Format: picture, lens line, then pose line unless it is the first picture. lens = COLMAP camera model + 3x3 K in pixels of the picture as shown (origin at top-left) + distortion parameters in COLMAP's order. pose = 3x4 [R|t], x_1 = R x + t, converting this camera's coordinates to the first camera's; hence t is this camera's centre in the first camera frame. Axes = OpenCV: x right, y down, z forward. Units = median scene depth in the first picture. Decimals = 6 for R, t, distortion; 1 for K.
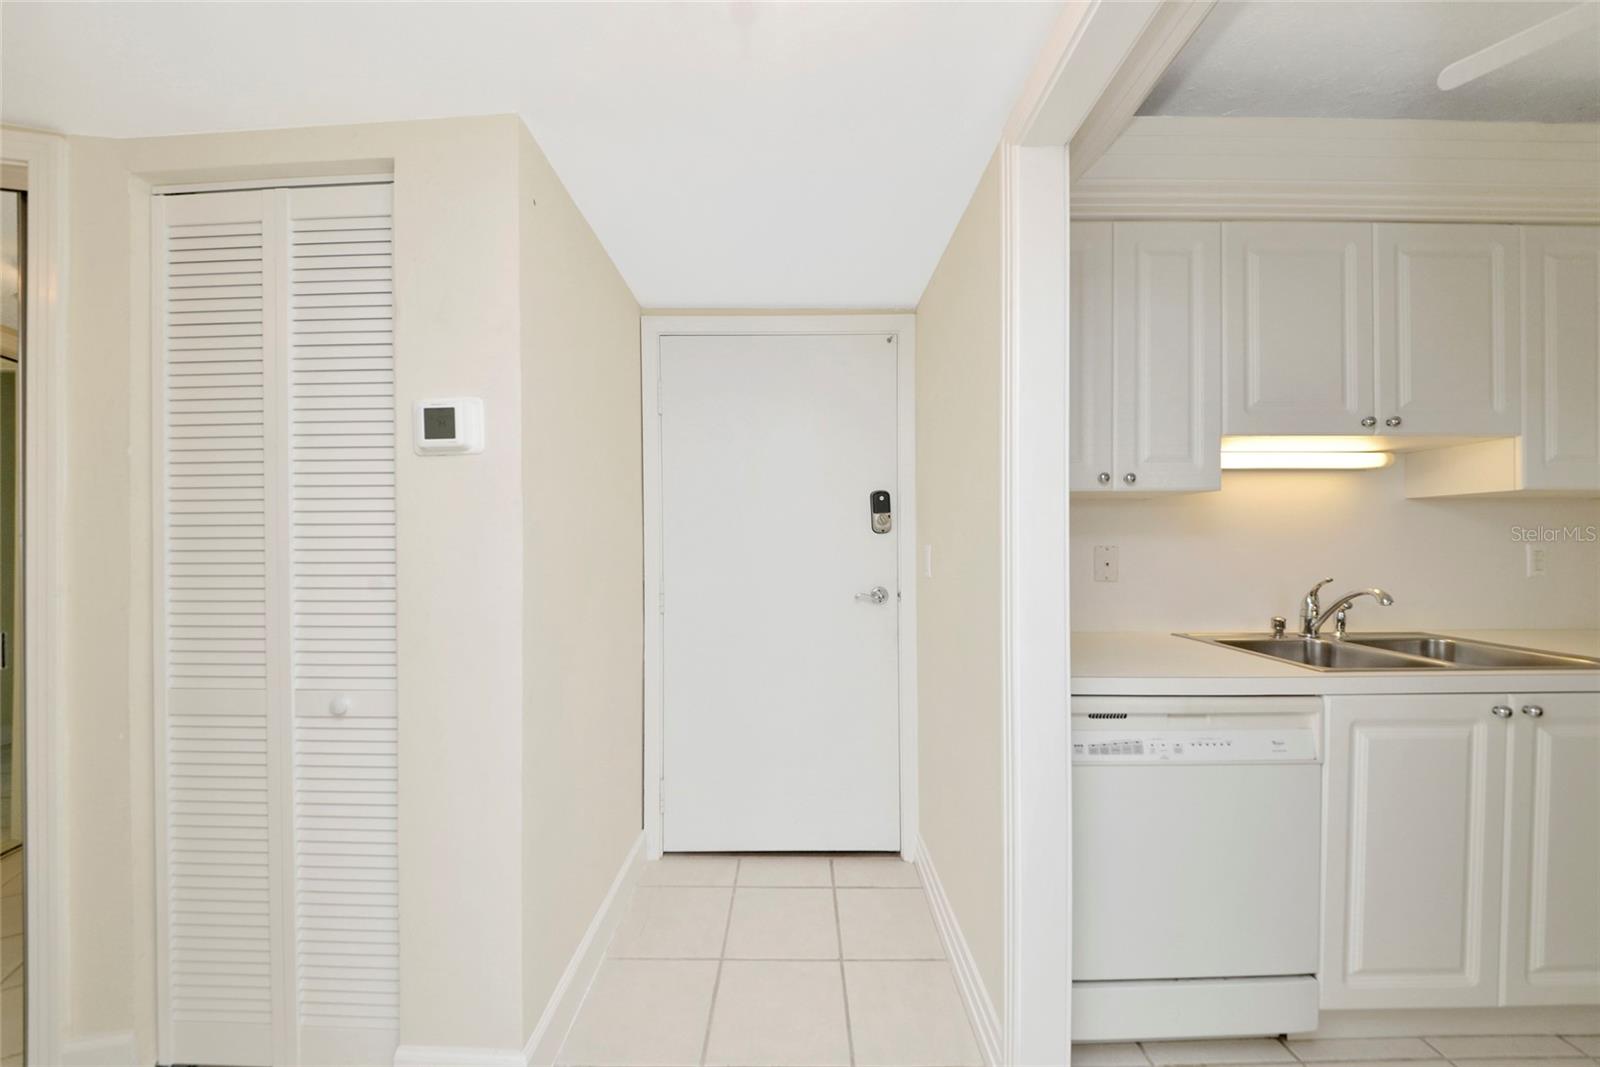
lens RADIAL K [[584.6, 0, 774.0], [0, 584.6, 546.7], [0, 0, 1]] dist [-0.020543, -0.000365]
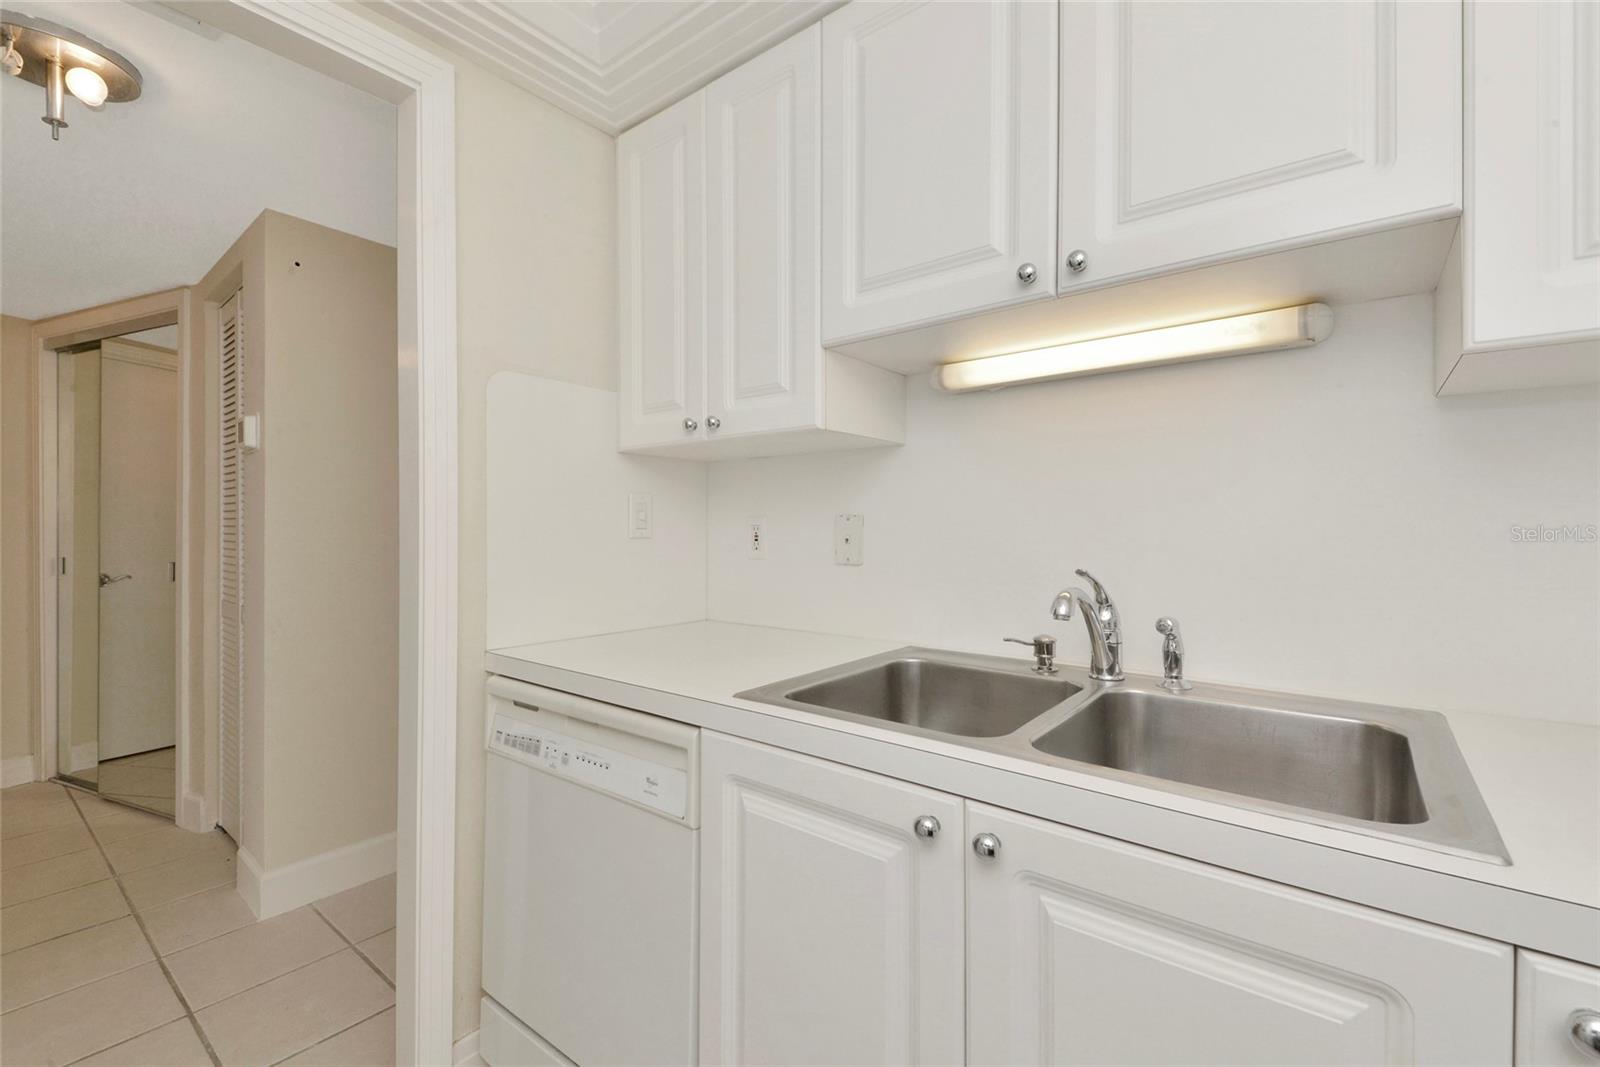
lens RADIAL K [[705.0, 0, 778.7], [0, 705.0, 530.2], [0, 0, 1]] dist [-0.000370, -0.000317]
pose [[0.786384, 0.001817, -0.617736, 1.549123], [-0.000033, 0.999996, 0.002899, 0.022883], [0.617739, -0.002259, 0.786380, 0.400987]]
